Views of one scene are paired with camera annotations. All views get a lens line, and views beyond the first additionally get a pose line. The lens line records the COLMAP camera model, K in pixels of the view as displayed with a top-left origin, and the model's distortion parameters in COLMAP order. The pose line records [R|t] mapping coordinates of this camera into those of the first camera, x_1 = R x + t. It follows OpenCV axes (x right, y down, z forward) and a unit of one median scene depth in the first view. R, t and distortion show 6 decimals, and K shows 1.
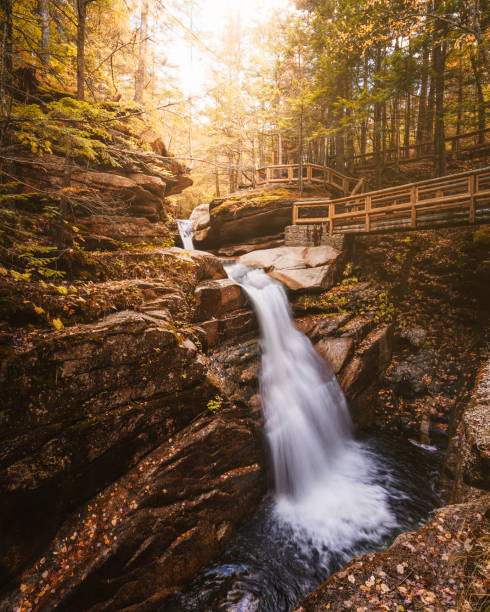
lens RADIAL K [[387.8, 0, 247.5], [0, 387.8, 294.1], [0, 0, 1]] dist [-0.000195, -0.001725]
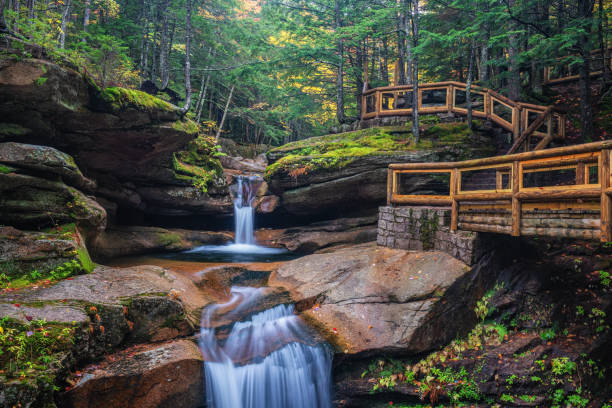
lens RADIAL K [[571.6, 0, 306.0], [0, 571.6, 204.0], [0, 0, 1]] dist [0.008822, 0.011470]
pose [[0.971225, 0.016039, -0.237625, 0.208823], [-0.035402, 0.996368, -0.077444, -0.125313], [0.235520, 0.083628, 0.968265, 0.240503]]
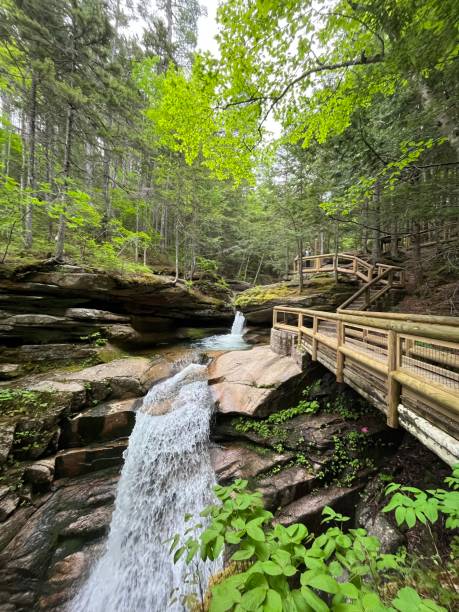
lens RADIAL K [[245.9, 0, 229.5], [0, 245.9, 306.0], [0, 0, 1]] dist [-0.000816, -0.000078]
pose [[0.807133, 0.032095, -0.589496, 0.424127], [-0.059891, 0.997821, -0.027676, -0.226390], [0.587324, 0.057644, 0.807297, 0.454636]]
